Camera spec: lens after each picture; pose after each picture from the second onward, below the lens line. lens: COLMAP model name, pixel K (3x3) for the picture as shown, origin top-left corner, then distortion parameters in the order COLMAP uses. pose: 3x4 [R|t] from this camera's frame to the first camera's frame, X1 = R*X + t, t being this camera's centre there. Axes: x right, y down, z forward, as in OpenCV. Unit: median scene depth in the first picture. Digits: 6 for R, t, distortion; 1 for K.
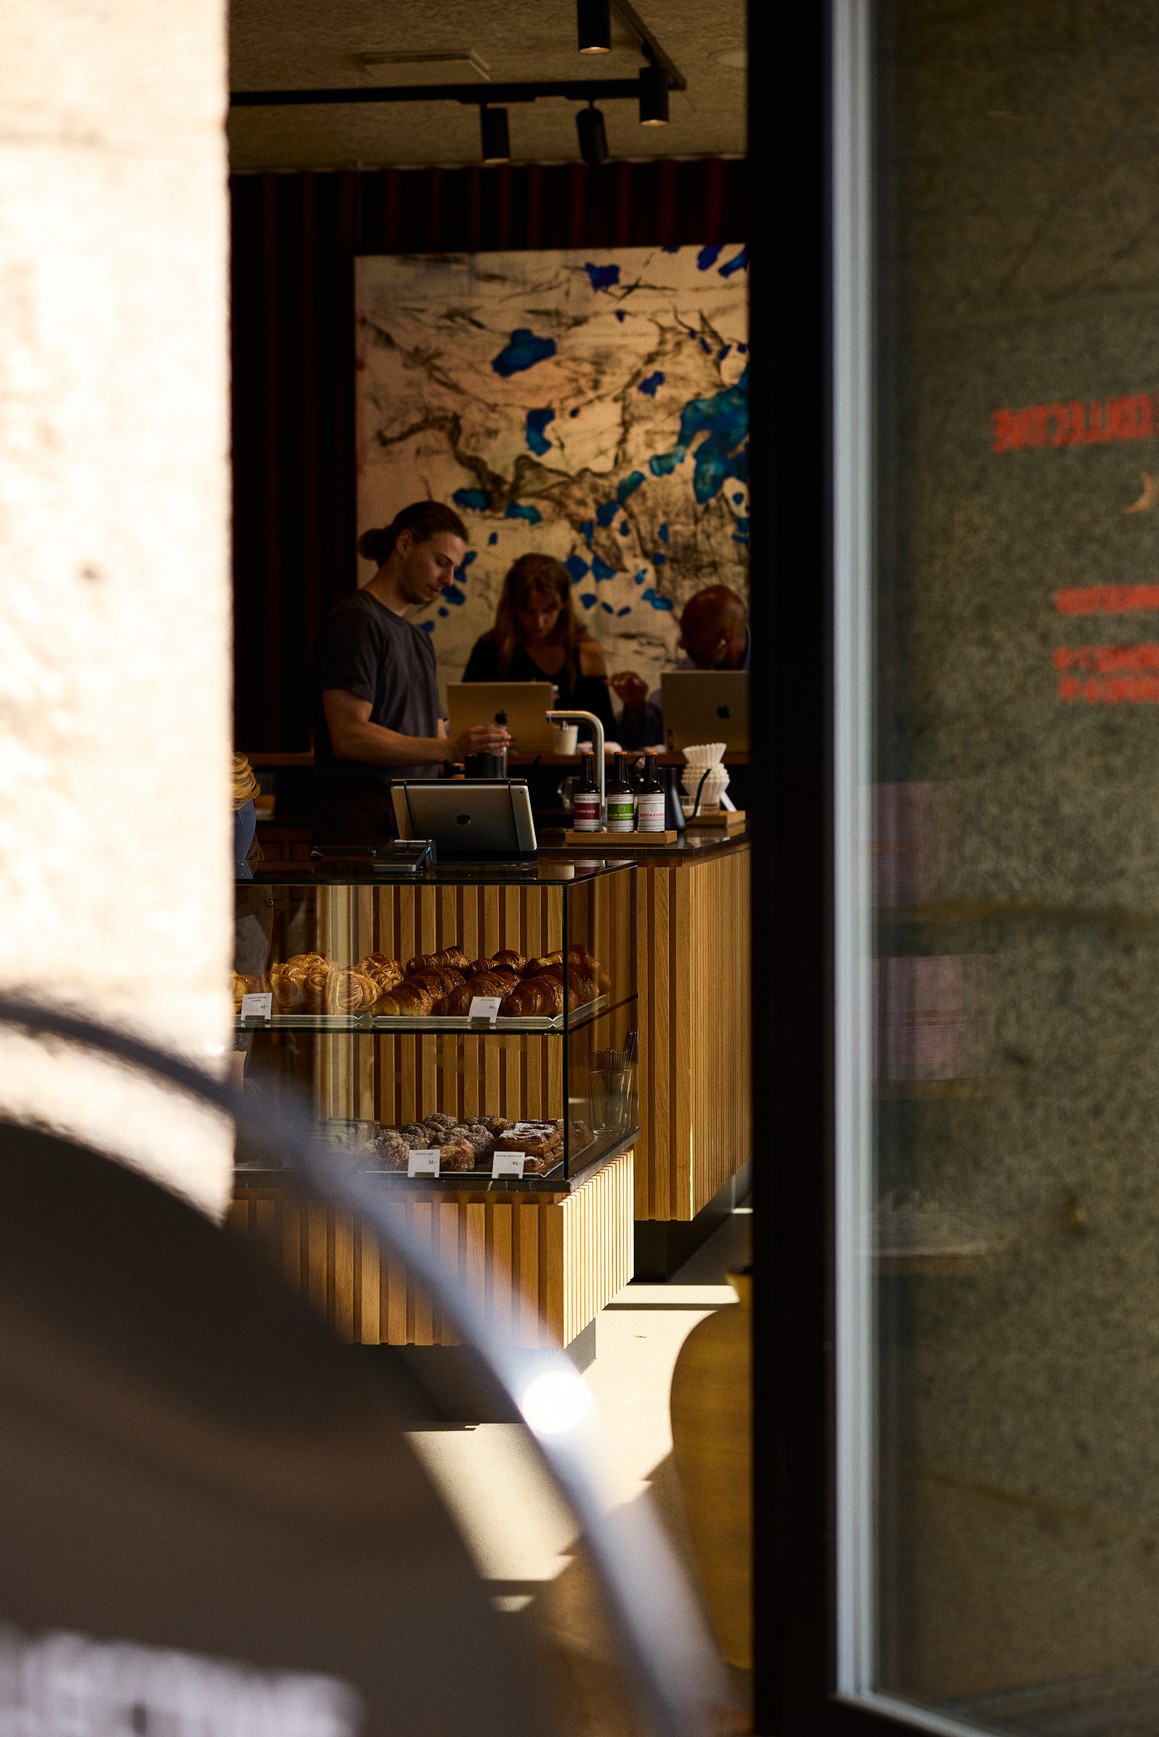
lens RADIAL K [[3346.3, 0, 579.5], [0, 3346.3, 868.5], [0, 0, 1]] dist [-0.060134, -0.258206]
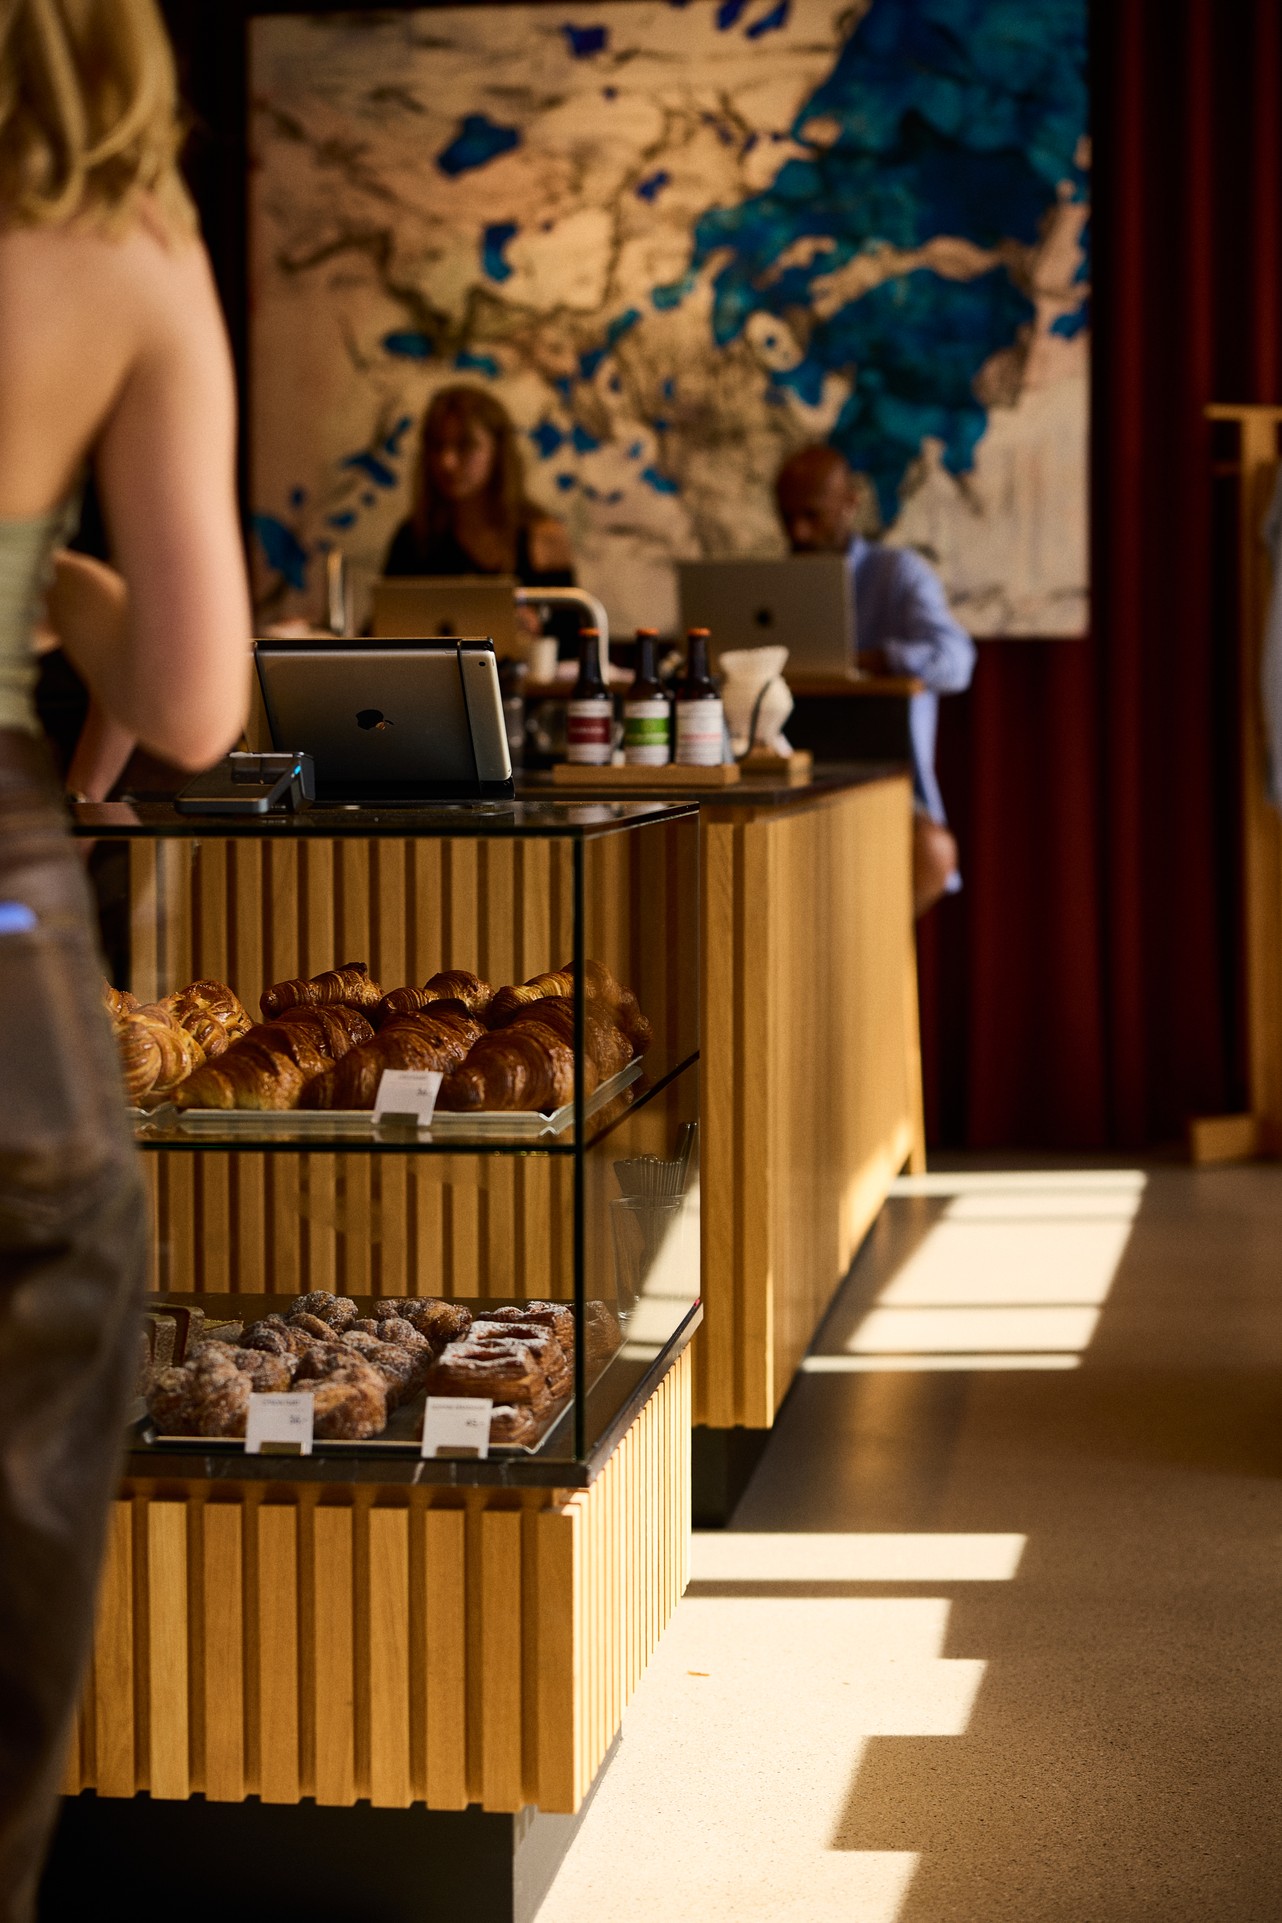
lens RADIAL K [[3704.7, 0, 641.0], [0, 3704.7, 961.5], [0, 0, 1]] dist [-0.060134, -0.258206]
pose [[0.999591, 0.000871, 0.028596, -0.003988], [-0.001651, 0.999627, 0.027251, 0.003158], [-0.028561, -0.027288, 0.999220, 0.185235]]
